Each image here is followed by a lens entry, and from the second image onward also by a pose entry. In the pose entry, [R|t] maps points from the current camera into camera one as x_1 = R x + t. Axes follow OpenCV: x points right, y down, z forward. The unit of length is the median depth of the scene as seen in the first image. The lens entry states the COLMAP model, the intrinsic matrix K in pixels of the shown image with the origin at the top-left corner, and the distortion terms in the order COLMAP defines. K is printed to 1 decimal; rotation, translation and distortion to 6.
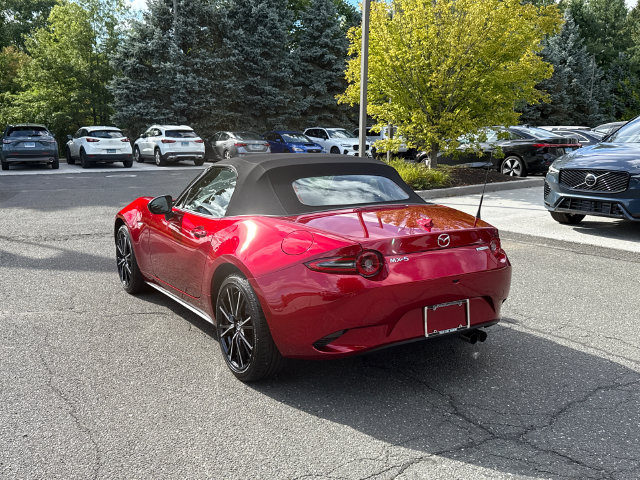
lens RADIAL K [[615.8, 0, 323.3], [0, 615.8, 236.4], [0, 0, 1]] dist [0.008464, 0.000000]
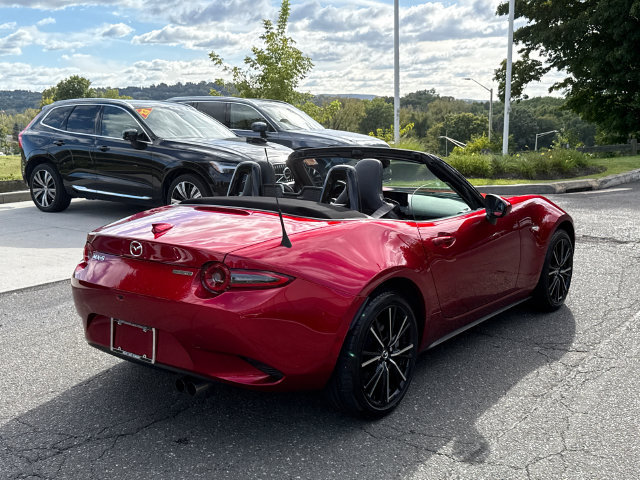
lens RADIAL K [[699.0, 0, 326.1], [0, 699.0, 234.2], [0, 0, 1]] dist [0.007930, 0.000000]
pose [[0.340864, 0.128413, -0.931301, 0.282332], [-0.128767, 0.987668, 0.089055, -0.031975], [0.931252, 0.089565, 0.353195, 0.213911]]
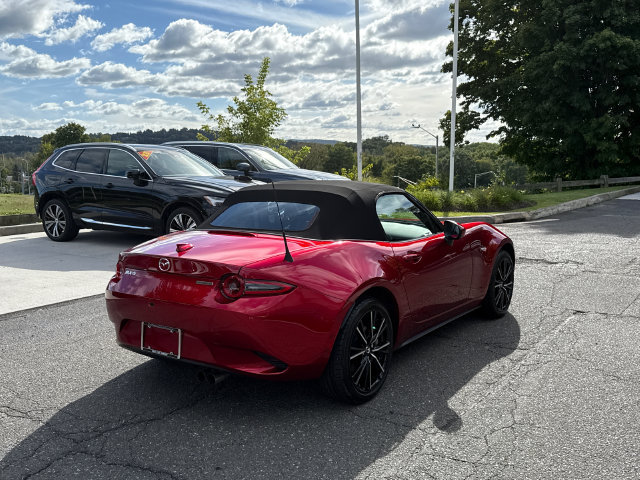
lens RADIAL K [[615.8, 0, 324.3], [0, 615.8, 240.9], [0, 0, 1]] dist [0.008464, 0.000000]
pose [[0.388123, 0.093761, -0.916826, 0.296990], [-0.125783, 0.990892, 0.048087, -0.027880], [0.912983, 0.096658, 0.396382, 0.197353]]
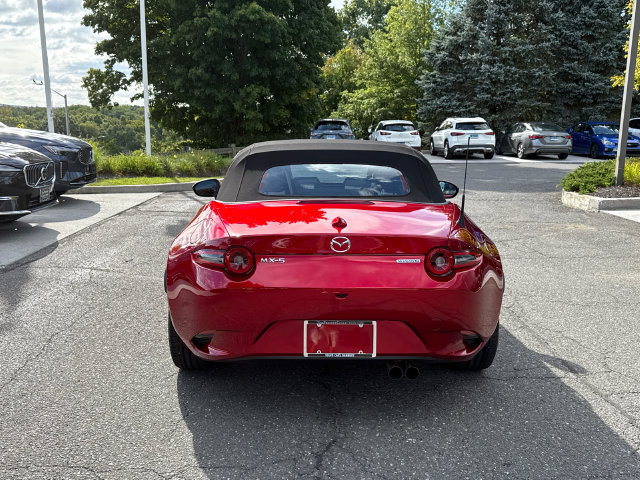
lens RADIAL K [[615.8, 0, 322.3], [0, 615.8, 242.6], [0, 0, 1]] dist [0.008464, 0.000000]
pose [[0.855221, 0.086490, -0.510995, 0.140871], [-0.076579, 0.996242, 0.040455, -0.006394], [0.512574, 0.004534, 0.858631, 0.068093]]
